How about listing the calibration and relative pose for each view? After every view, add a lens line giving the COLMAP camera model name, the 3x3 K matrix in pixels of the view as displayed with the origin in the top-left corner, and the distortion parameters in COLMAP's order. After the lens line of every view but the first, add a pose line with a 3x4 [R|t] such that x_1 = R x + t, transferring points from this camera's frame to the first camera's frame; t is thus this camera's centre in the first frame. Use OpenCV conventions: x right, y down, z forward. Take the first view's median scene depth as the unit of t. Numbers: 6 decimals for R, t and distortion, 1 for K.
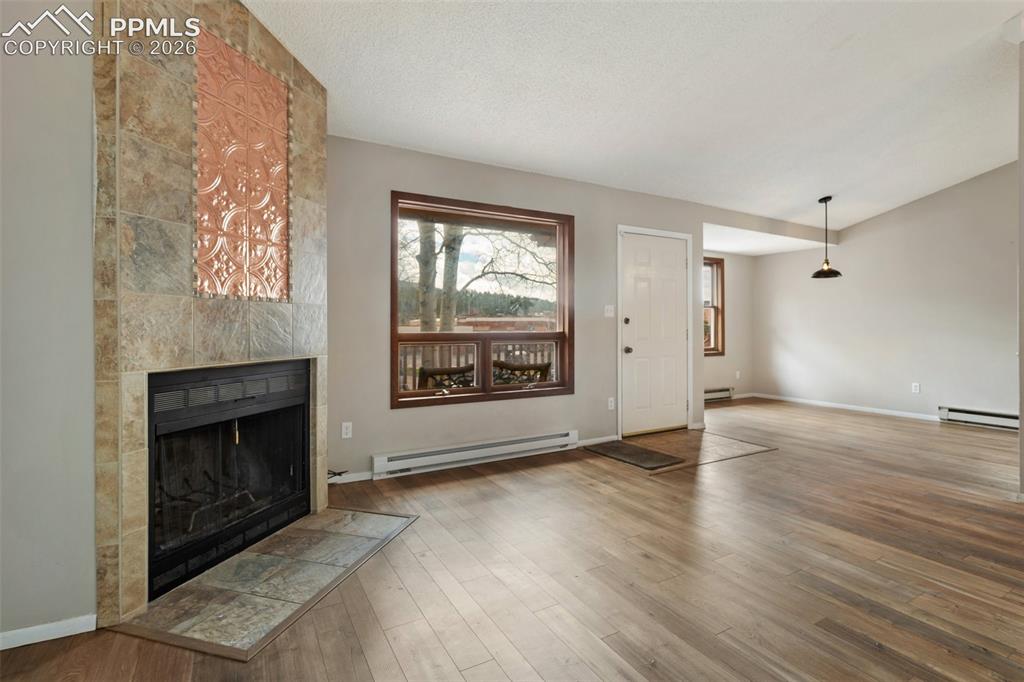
lens RADIAL K [[493.4, 0, 525.5], [0, 493.4, 326.1], [0, 0, 1]] dist [0.001637, 0.000337]
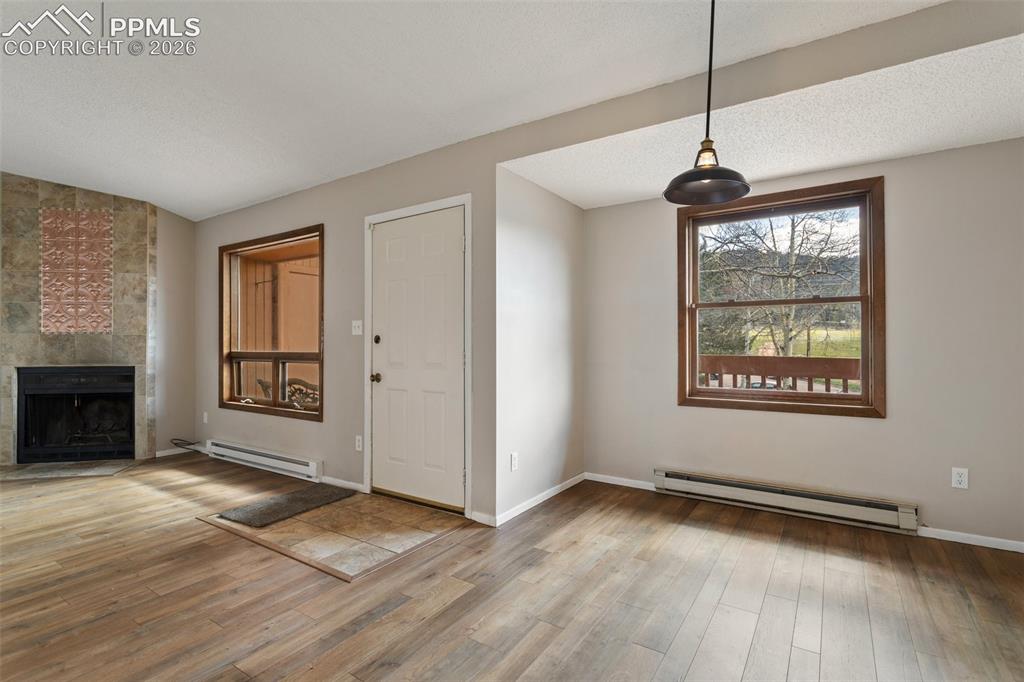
lens RADIAL K [[493.4, 0, 516.6], [0, 493.4, 341.2], [0, 0, 1]] dist [0.001637, 0.000337]
pose [[0.430616, -0.009038, -0.902490, 1.685155], [0.003582, 0.999959, -0.008305, -0.001130], [0.902528, 0.000343, 0.430631, 1.485376]]
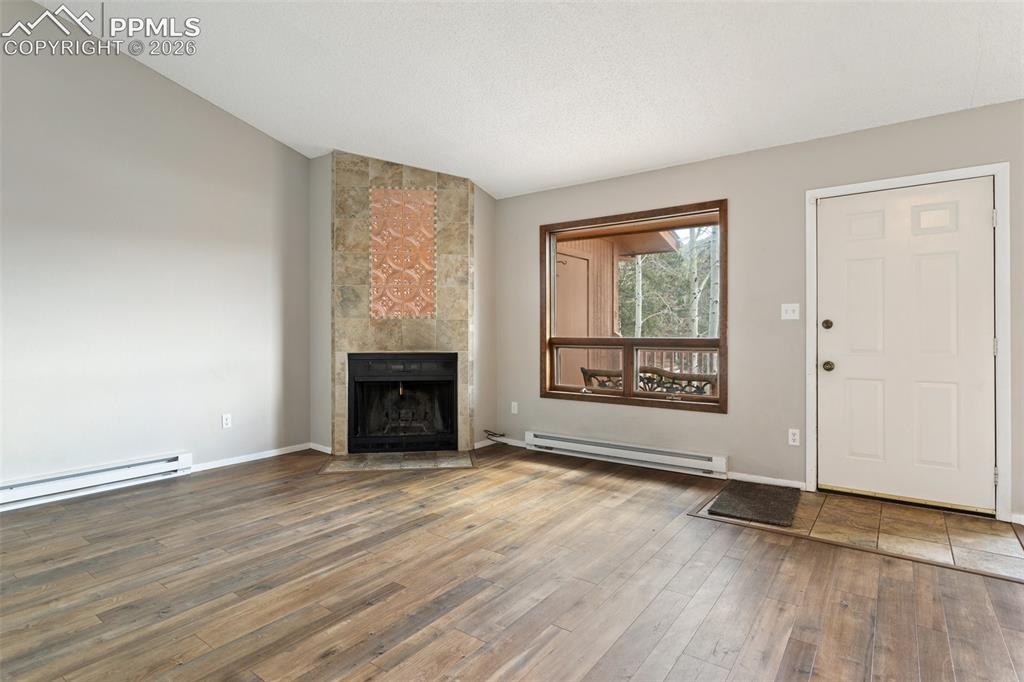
lens RADIAL K [[533.2, 0, 504.4], [0, 533.2, 330.3], [0, 0, 1]] dist [-0.010395, 0.004922]
pose [[0.378348, -0.003999, -0.925655, 1.246138], [0.002098, 0.999992, -0.003463, -0.000666], [0.925661, -0.000632, 0.378353, 0.504930]]
